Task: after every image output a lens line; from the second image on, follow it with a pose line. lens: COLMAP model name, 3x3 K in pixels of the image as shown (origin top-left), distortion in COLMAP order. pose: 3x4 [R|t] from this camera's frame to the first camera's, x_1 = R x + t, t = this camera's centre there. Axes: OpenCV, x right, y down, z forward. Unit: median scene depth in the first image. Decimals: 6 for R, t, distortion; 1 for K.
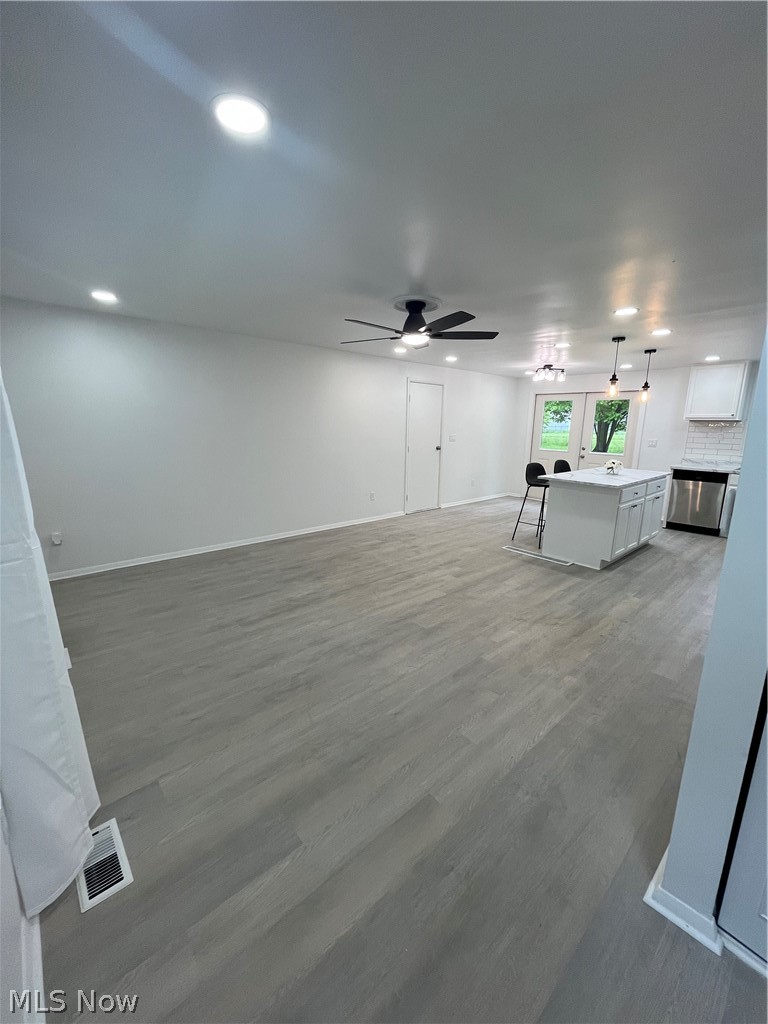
lens RADIAL K [[412.7, 0, 383.0], [0, 412.7, 506.9], [0, 0, 1]] dist [-0.002927, 0.000709]
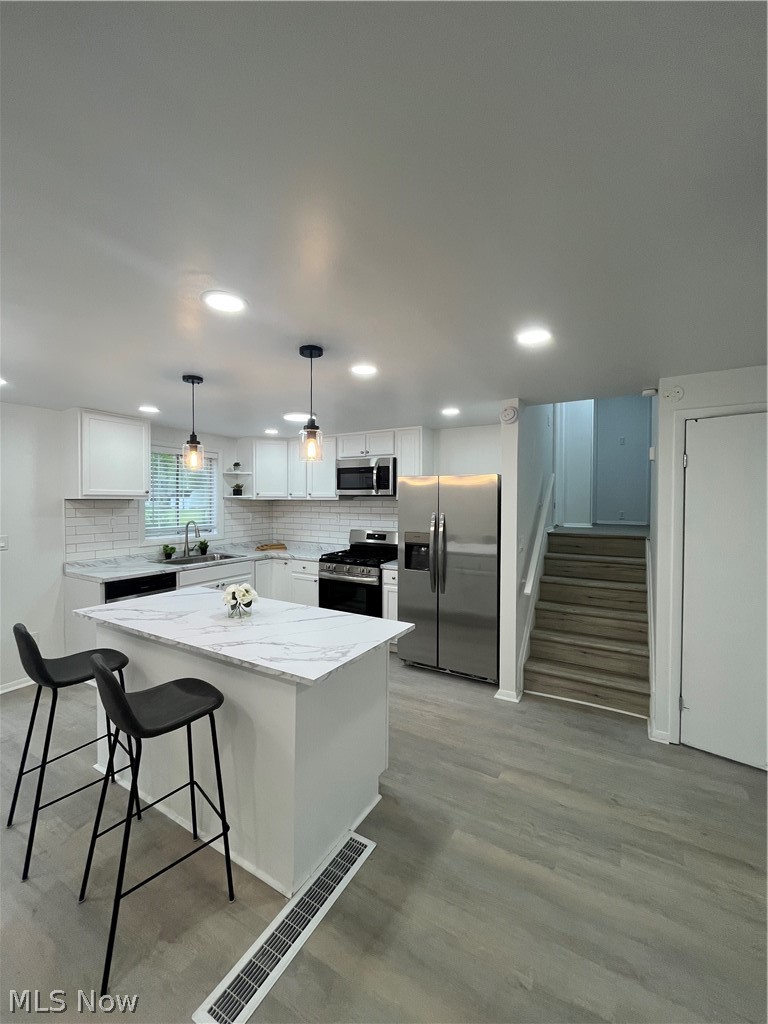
lens RADIAL K [[412.7, 0, 387.4], [0, 412.7, 506.8], [0, 0, 1]] dist [-0.002927, 0.000709]
pose [[-0.306906, -0.028586, 0.951310, 0.055153], [0.182190, 0.979299, 0.088204, -0.256757], [-0.934139, 0.200389, -0.295345, 1.146056]]
